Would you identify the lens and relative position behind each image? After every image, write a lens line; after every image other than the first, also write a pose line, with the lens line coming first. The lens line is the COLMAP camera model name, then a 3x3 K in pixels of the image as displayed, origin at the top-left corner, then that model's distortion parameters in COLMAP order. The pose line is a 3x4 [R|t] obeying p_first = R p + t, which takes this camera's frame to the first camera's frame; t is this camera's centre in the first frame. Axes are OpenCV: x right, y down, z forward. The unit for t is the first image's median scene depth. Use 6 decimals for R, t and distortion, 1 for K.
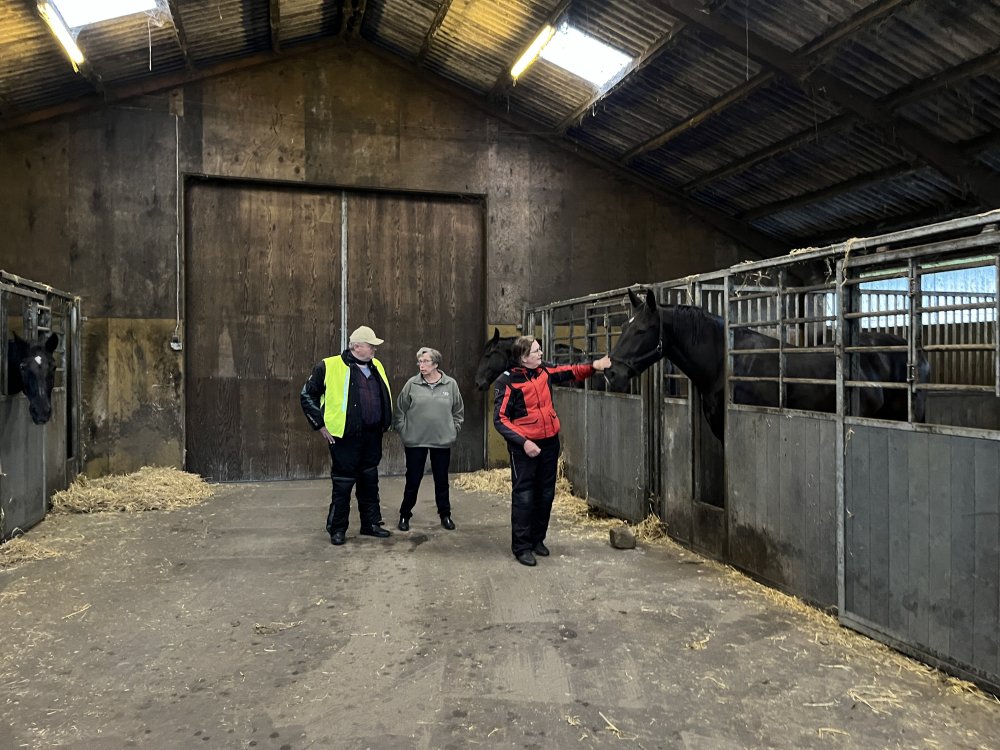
lens RADIAL K [[737.7, 0, 503.7], [0, 737.7, 366.2], [0, 0, 1]] dist [0.010645, -0.031735]
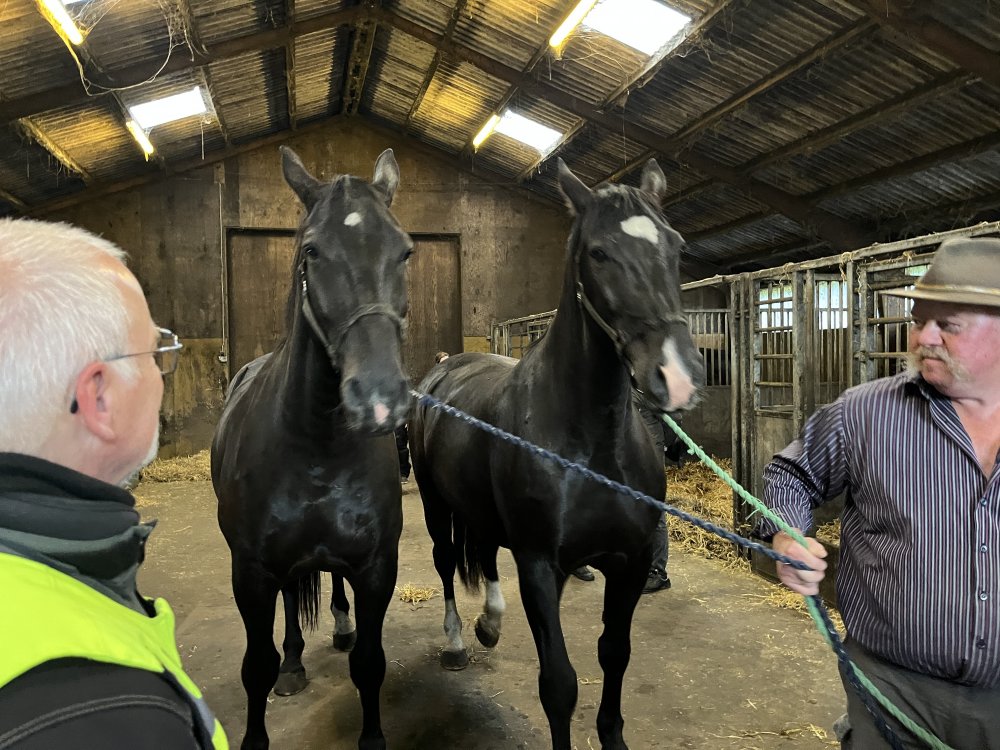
lens RADIAL K [[769.3, 0, 500.0], [0, 769.3, 375.0], [0, 0, 1]] dist [-0.006364, -0.002648]
pose [[0.999079, -0.017952, -0.038969, 0.100638], [0.018429, 0.999759, 0.011919, -0.005845], [0.038745, -0.012627, 0.999169, -0.345099]]
